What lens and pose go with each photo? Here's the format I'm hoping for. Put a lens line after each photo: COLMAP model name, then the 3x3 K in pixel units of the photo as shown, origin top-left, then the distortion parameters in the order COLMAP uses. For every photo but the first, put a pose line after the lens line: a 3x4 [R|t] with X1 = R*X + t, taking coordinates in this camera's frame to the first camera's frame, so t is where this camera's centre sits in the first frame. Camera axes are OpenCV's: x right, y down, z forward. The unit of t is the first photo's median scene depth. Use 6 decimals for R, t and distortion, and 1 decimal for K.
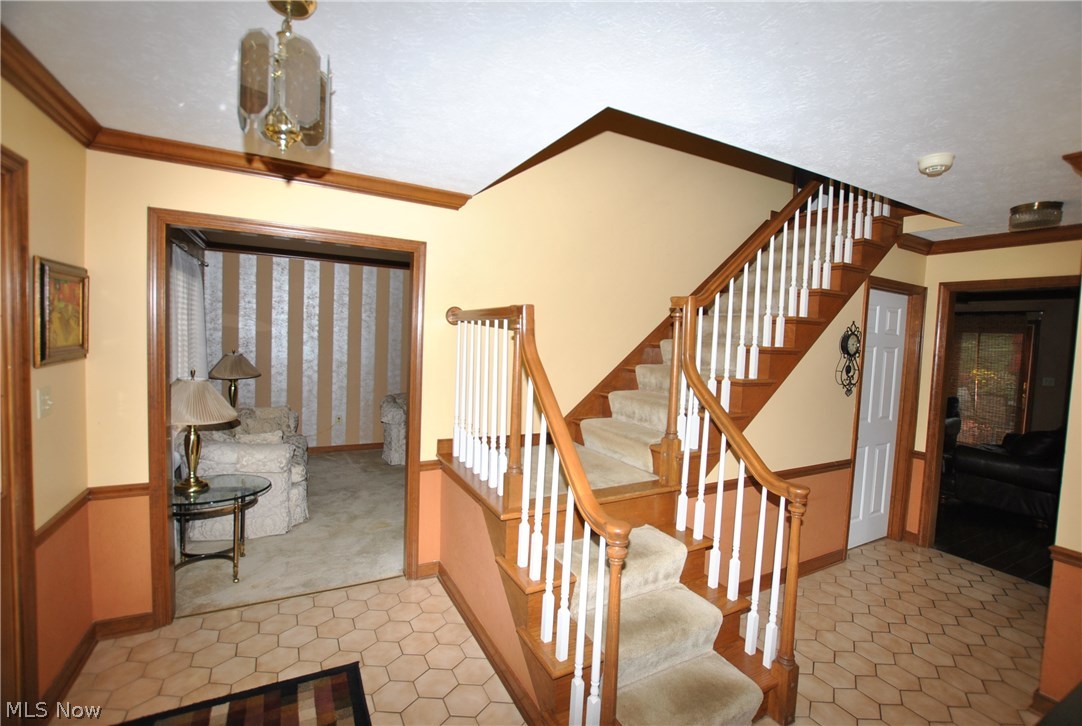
lens RADIAL K [[471.2, 0, 541.6], [0, 471.2, 361.7], [0, 0, 1]] dist [-0.023852, 0.000545]
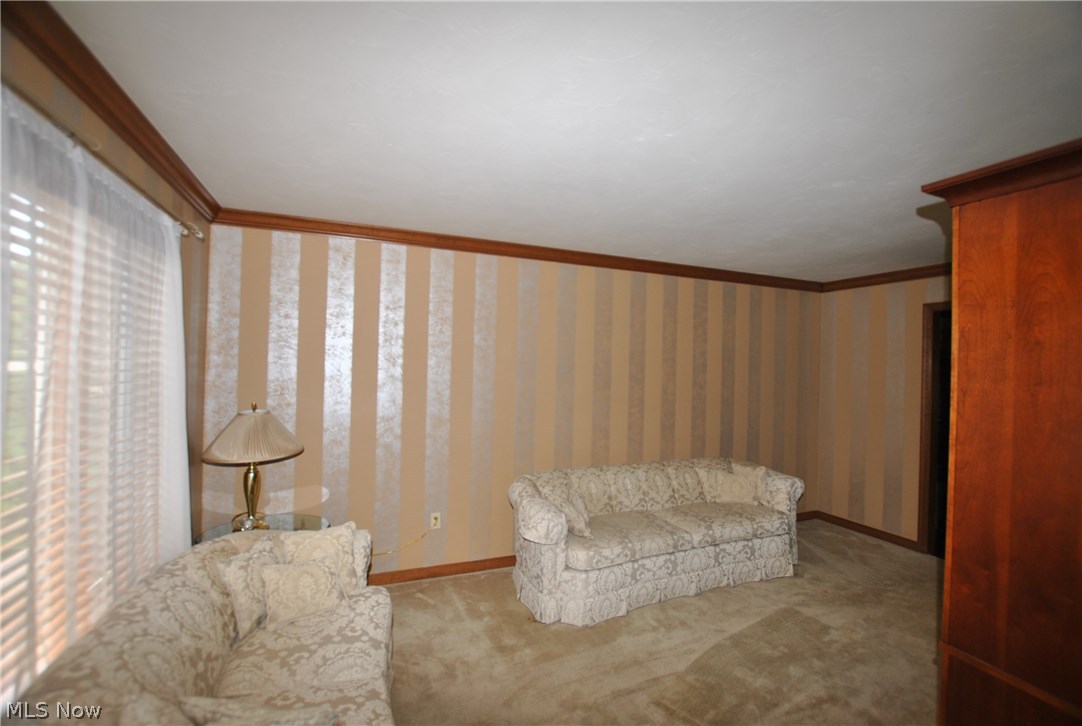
lens RADIAL K [[471.2, 0, 541.5], [0, 471.2, 362.1], [0, 0, 1]] dist [-0.023852, 0.000545]
pose [[0.994521, -0.016126, -0.103290, -0.253025], [0.009816, 0.998070, -0.061317, -0.033384], [0.104080, 0.059967, 0.992760, 0.455073]]
